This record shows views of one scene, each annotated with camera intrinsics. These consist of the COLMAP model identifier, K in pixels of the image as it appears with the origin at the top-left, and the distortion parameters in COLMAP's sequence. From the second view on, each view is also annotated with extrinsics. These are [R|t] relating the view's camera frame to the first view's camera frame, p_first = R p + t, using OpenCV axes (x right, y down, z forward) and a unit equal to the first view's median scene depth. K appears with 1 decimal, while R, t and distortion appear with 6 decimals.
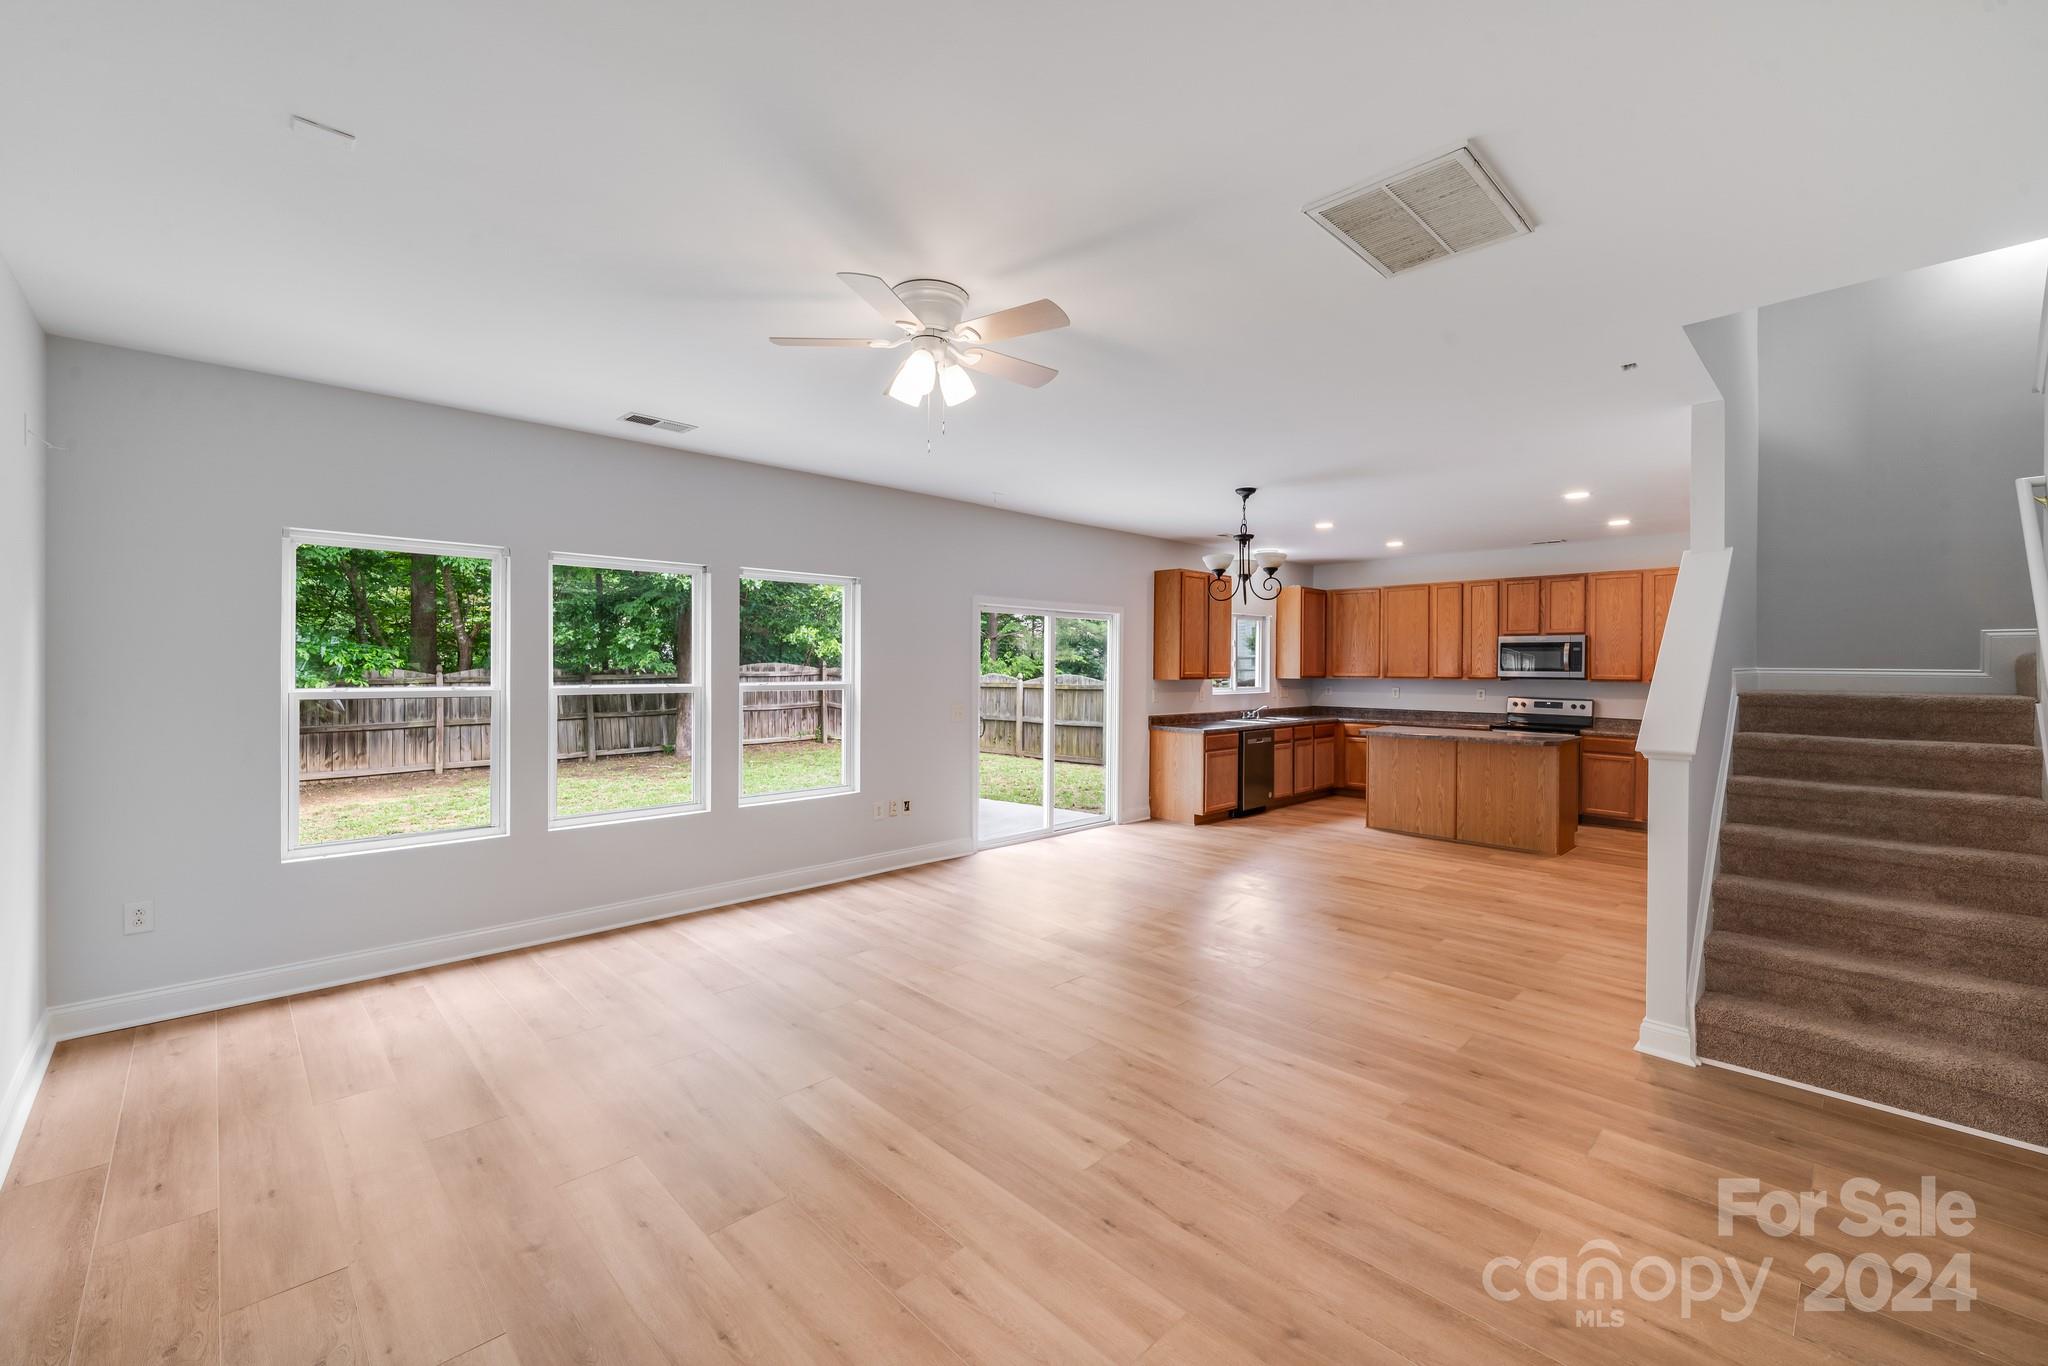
lens RADIAL K [[827.8, 0, 1017.3], [0, 827.8, 667.7], [0, 0, 1]] dist [-0.000966, -0.000143]
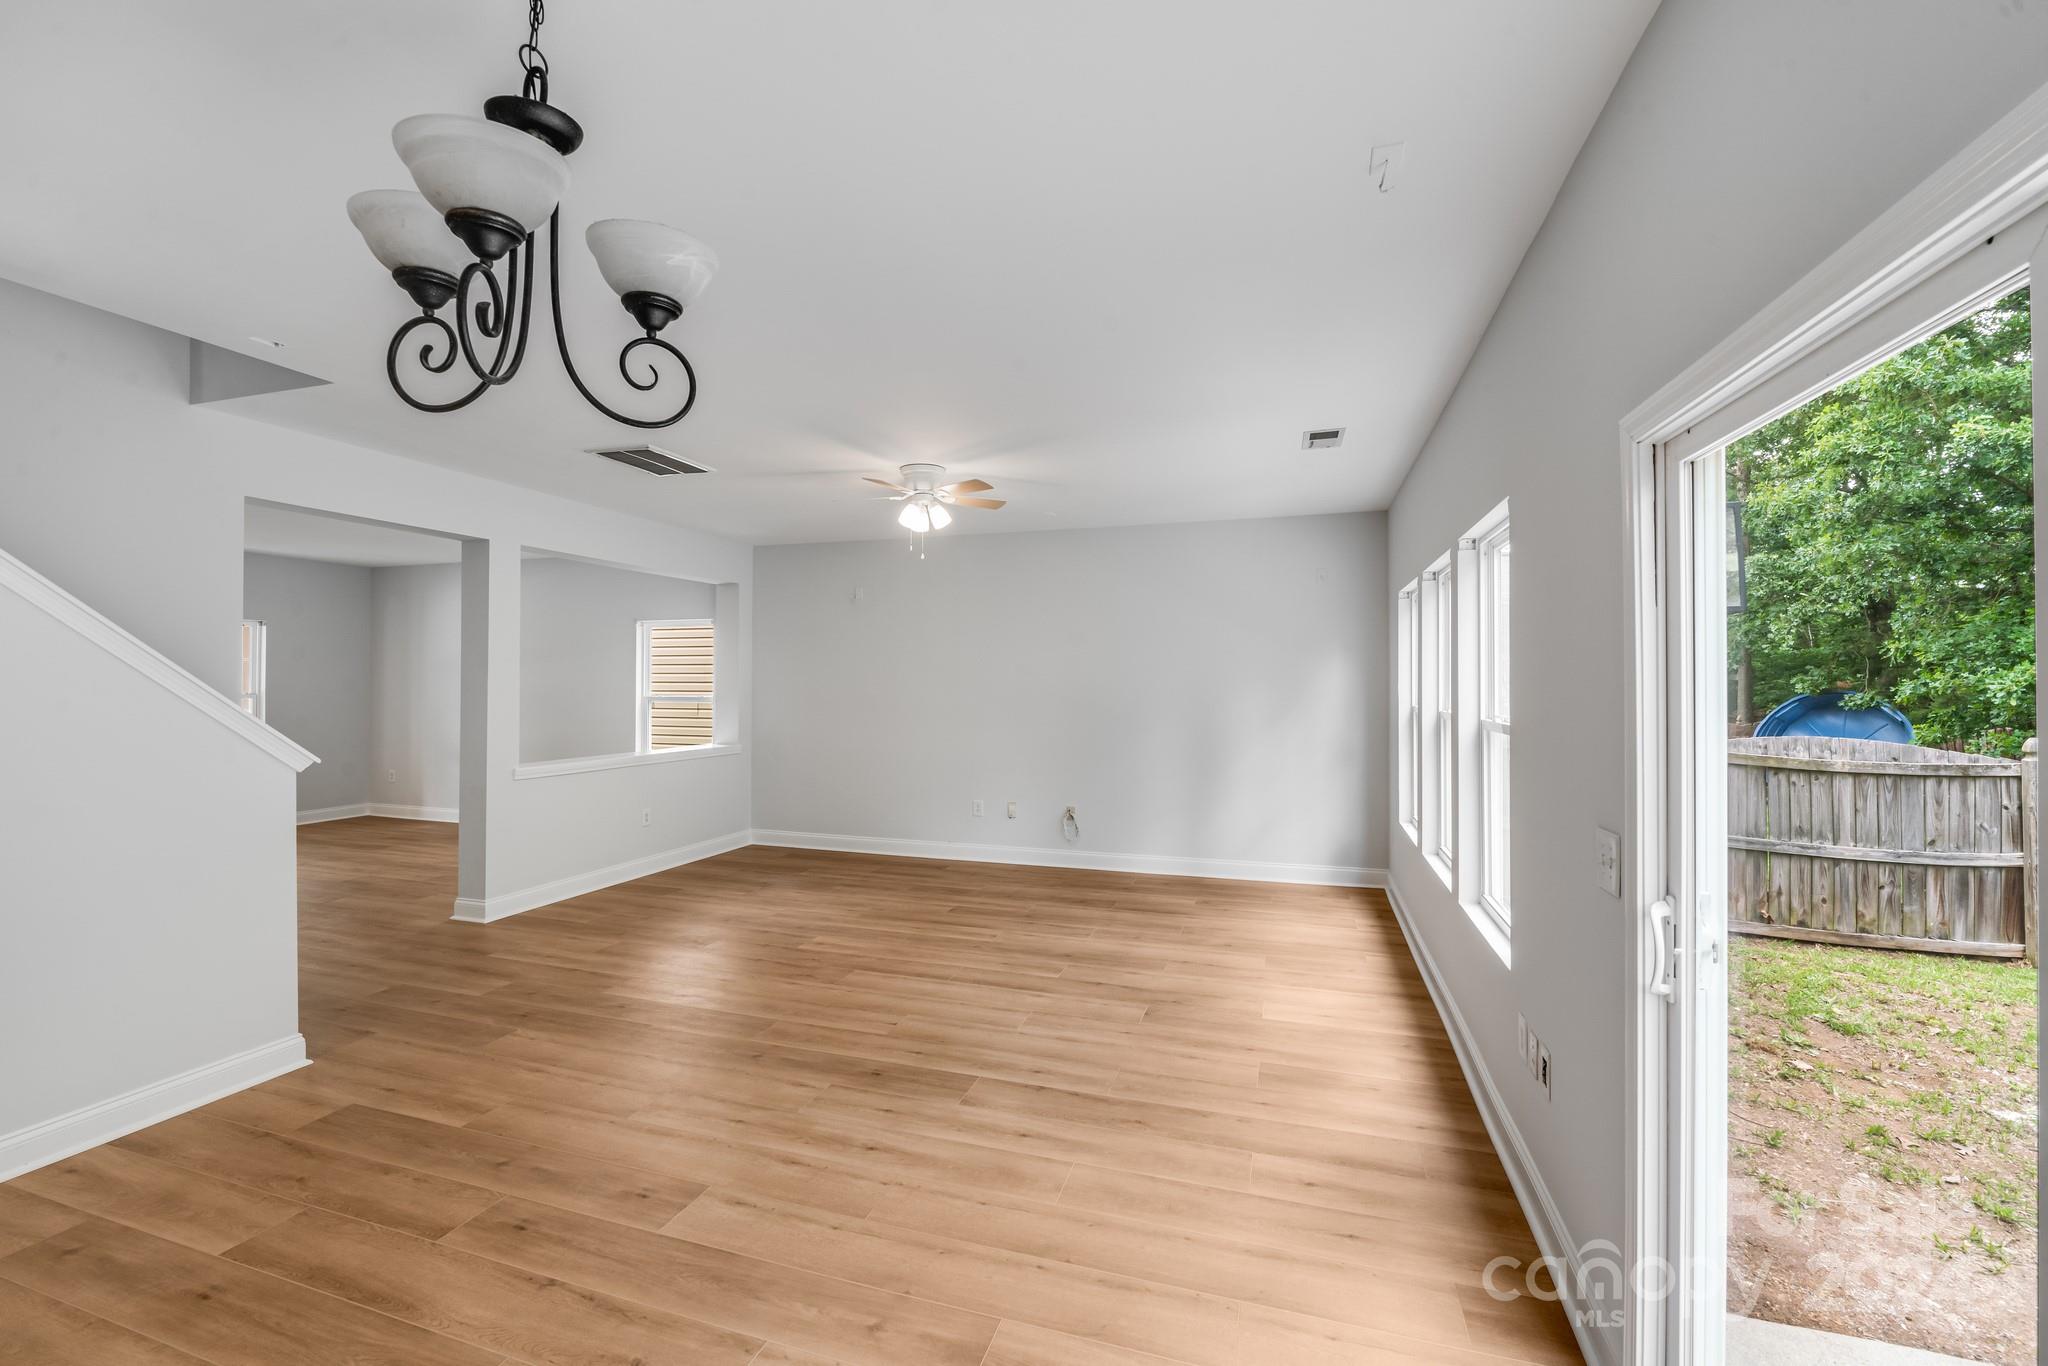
lens RADIAL K [[861.8, 0, 1009.5], [0, 861.8, 649.0], [0, 0, 1]] dist [-0.005636, -0.001132]
pose [[-0.886736, -0.024647, -0.461618, 0.187785], [-0.009032, 0.999311, -0.036006, -0.003055], [0.462187, -0.027758, -0.886348, 0.892778]]
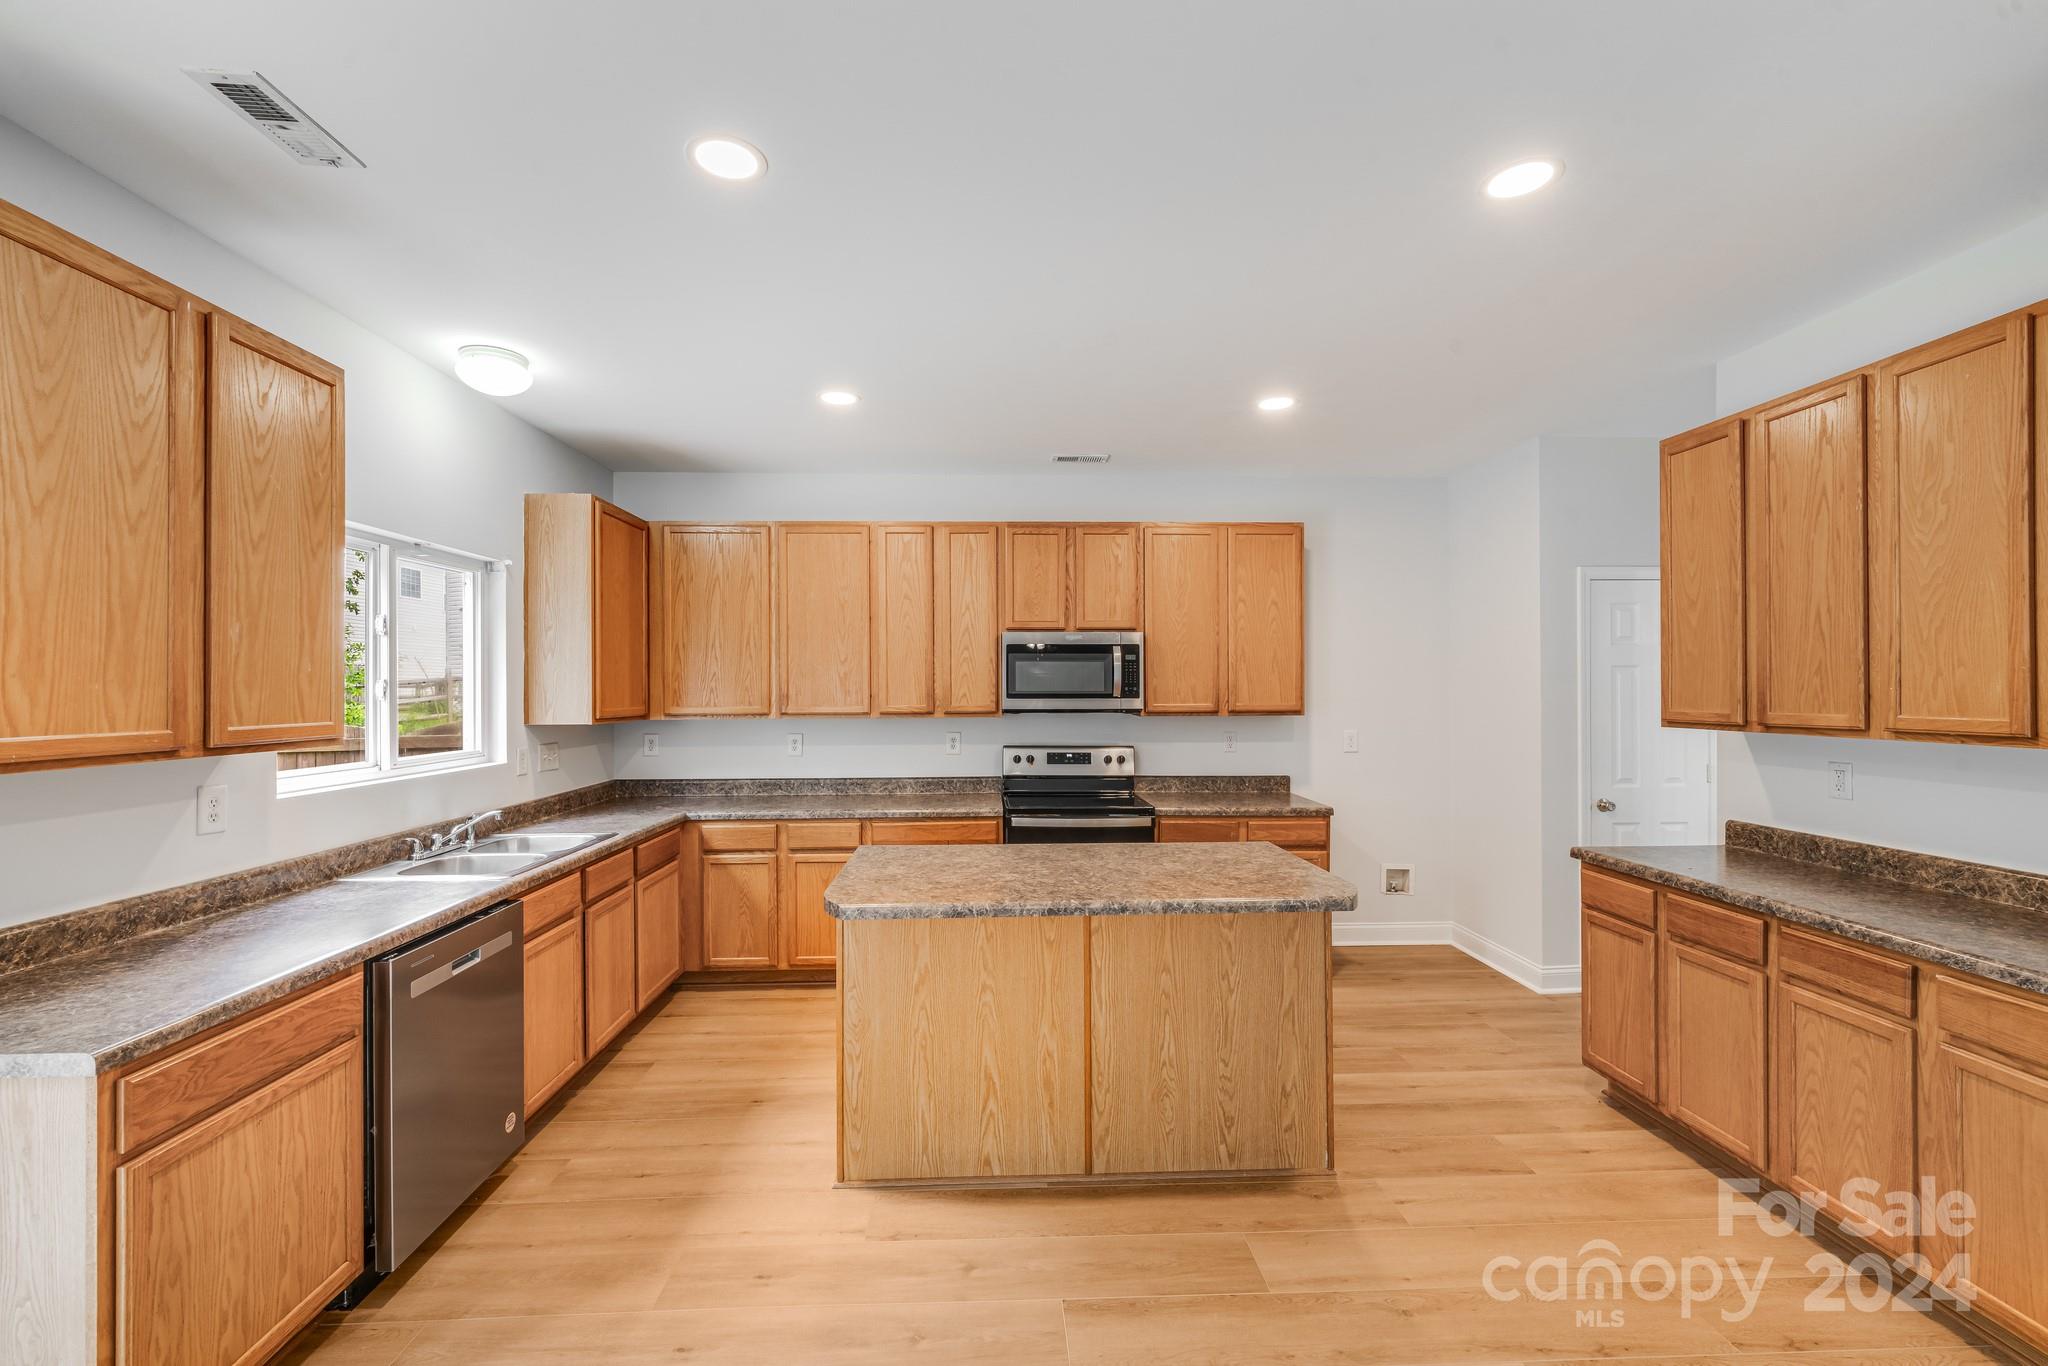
lens RADIAL K [[831.1, 0, 1016.0], [0, 831.1, 685.3], [0, 0, 1]] dist [-0.002951, -0.000565]
pose [[0.666601, -0.004530, 0.745401, 0.205000], [0.009525, 0.999952, -0.002442, -0.003161], [-0.745354, 0.008728, 0.666612, 0.663195]]
